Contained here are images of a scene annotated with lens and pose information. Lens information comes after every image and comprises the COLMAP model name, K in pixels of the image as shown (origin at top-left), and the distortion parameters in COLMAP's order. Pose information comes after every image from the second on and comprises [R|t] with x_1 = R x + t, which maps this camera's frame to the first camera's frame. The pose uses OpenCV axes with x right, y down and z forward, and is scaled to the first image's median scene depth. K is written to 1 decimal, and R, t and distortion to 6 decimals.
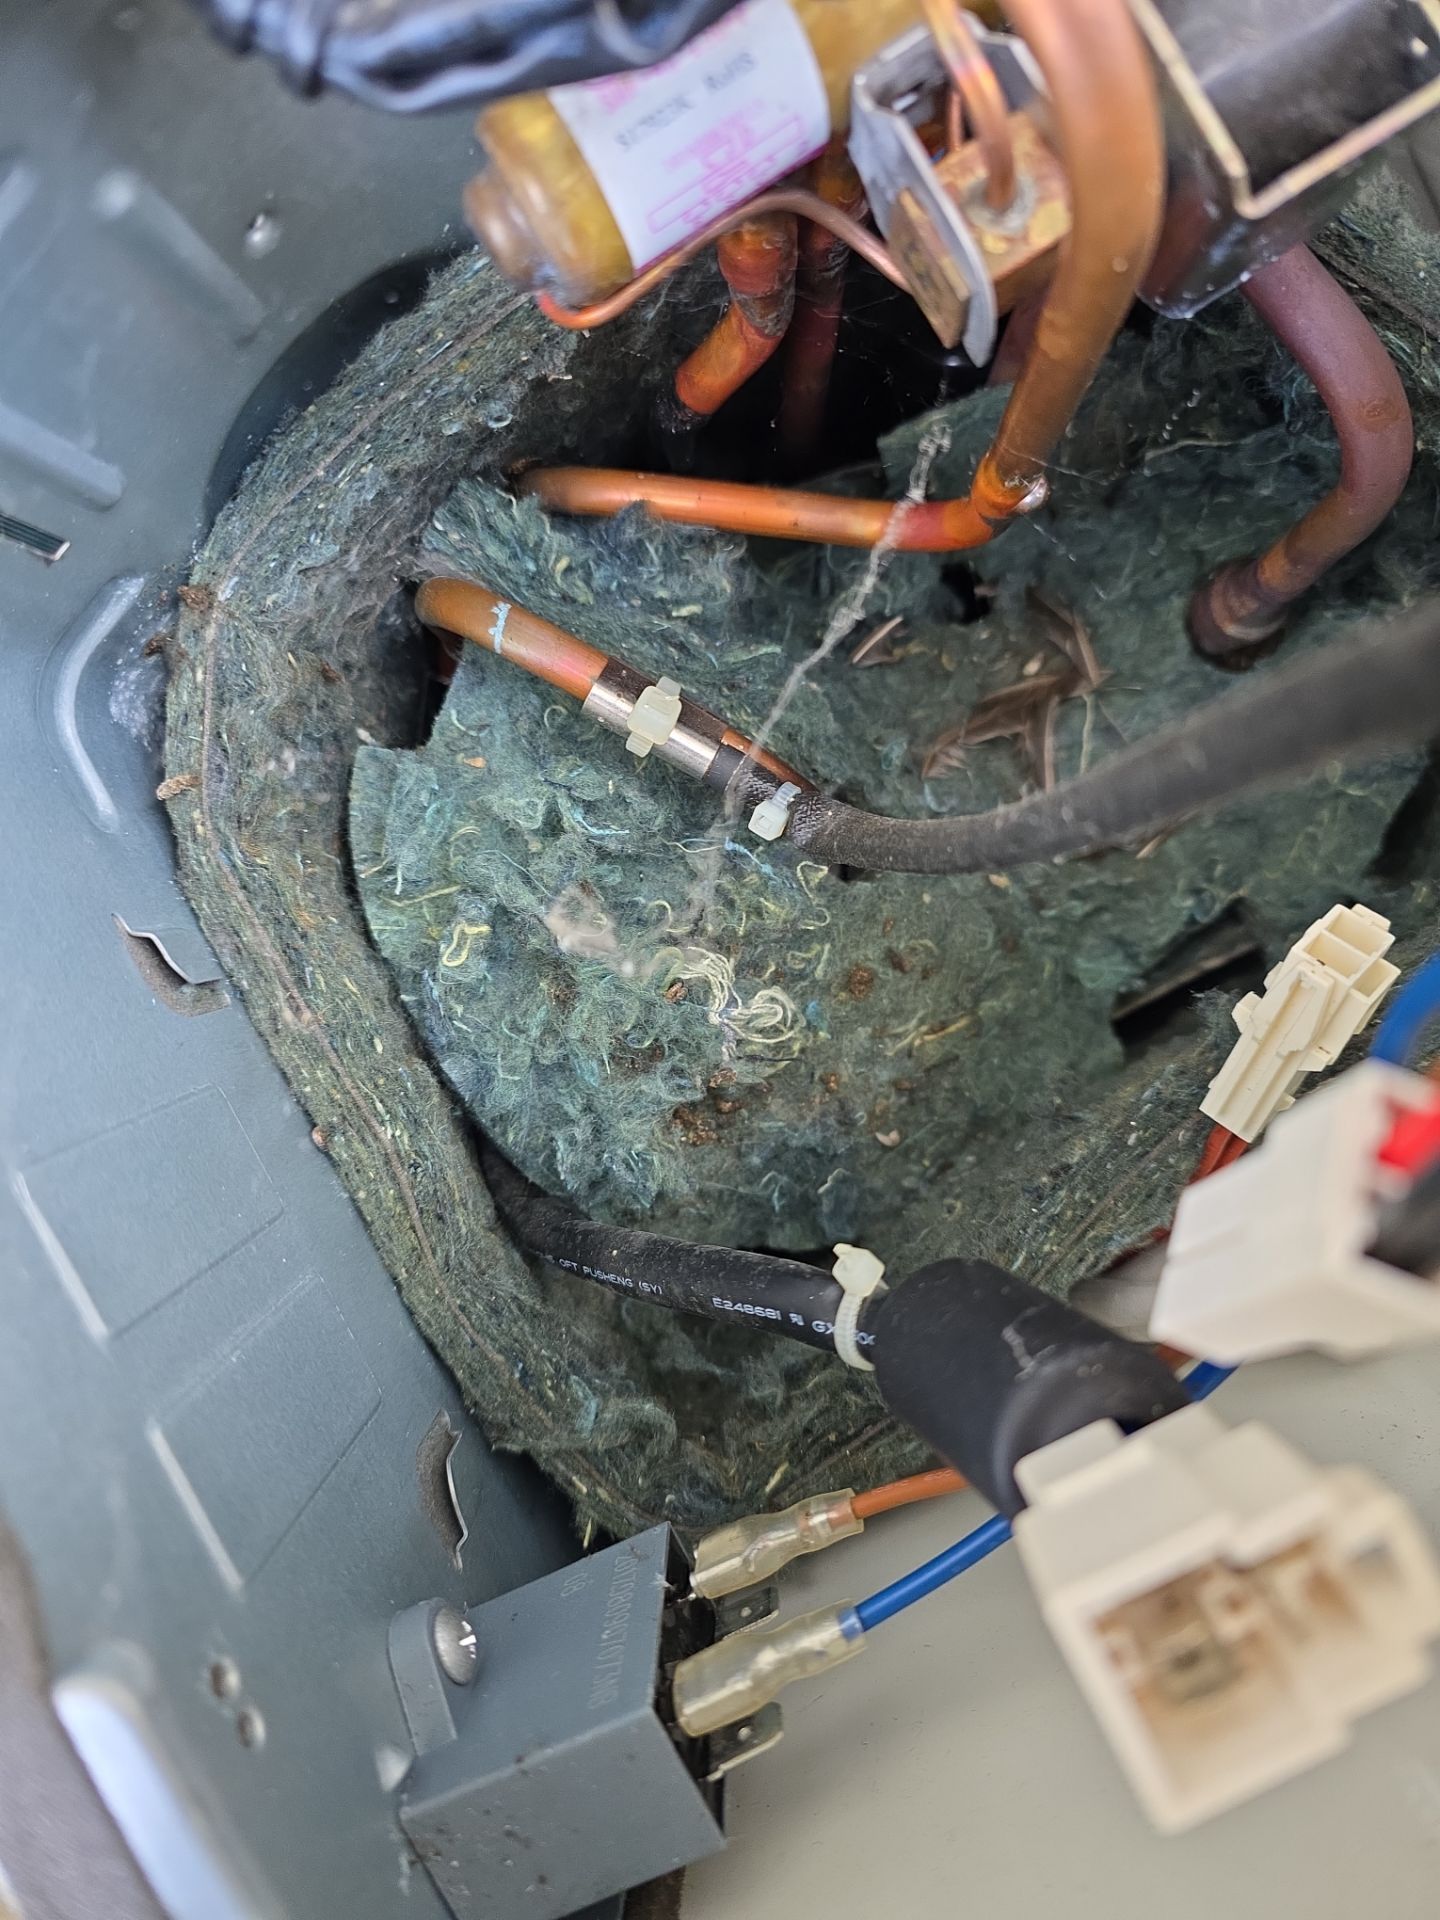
lens RADIAL K [[1442.1, 0, 713.0], [0, 1442.1, 950.8], [0, 0, 1]] dist [0.082734, -0.236812]
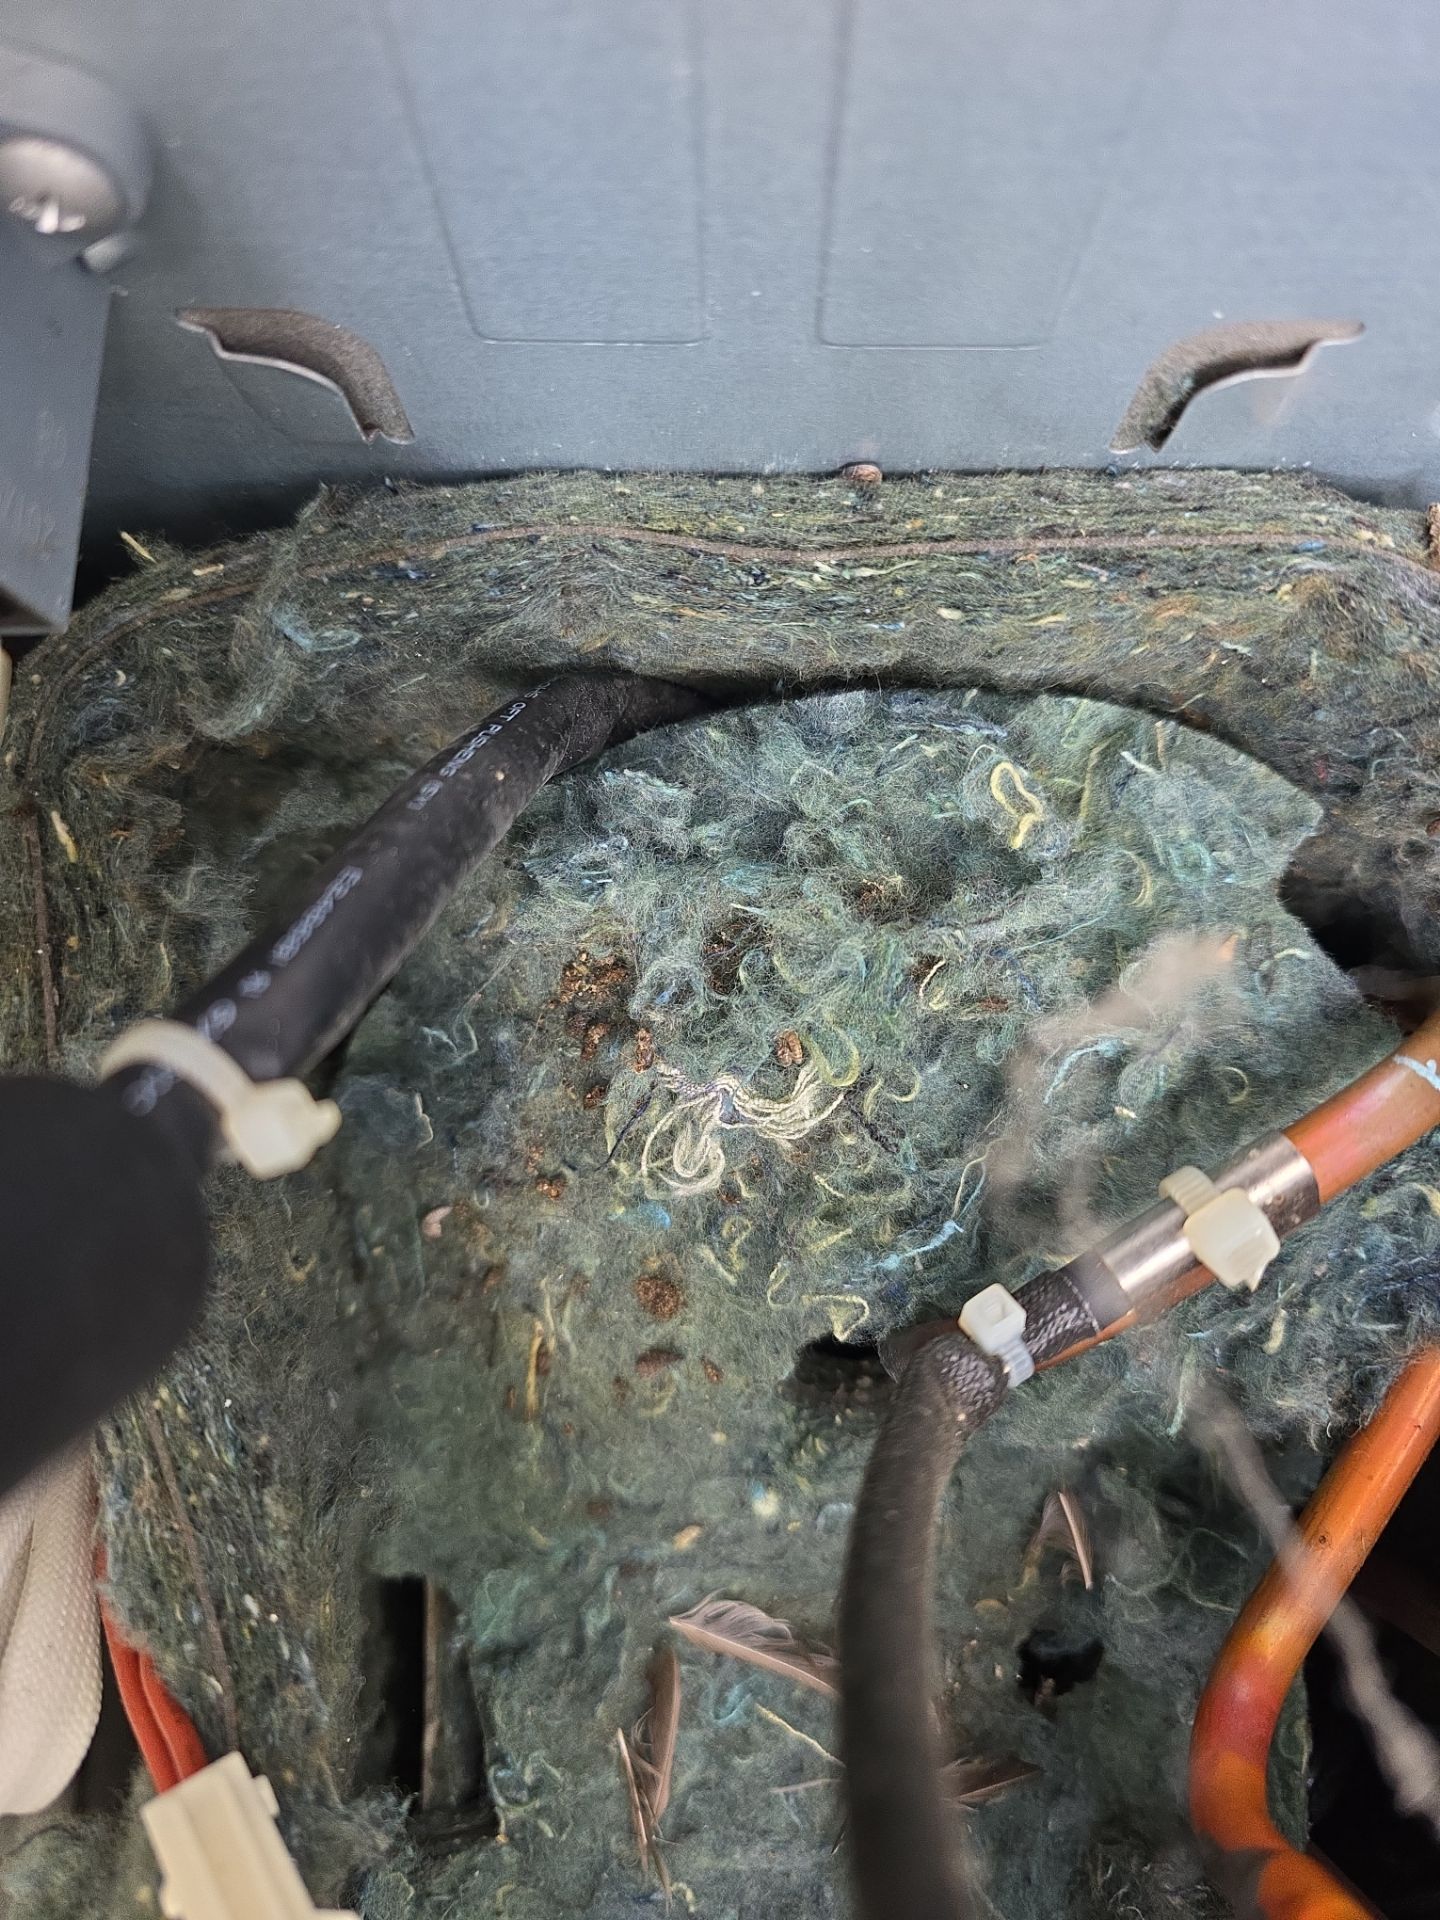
lens RADIAL K [[1442.1, 0, 713.0], [0, 1442.1, 950.8], [0, 0, 1]] dist [0.082734, -0.236812]
pose [[-0.468664, 0.878212, -0.095386, 0.014411], [-0.882568, -0.470116, 0.008036, 0.077121], [-0.037785, 0.087951, 0.995408, 0.338682]]
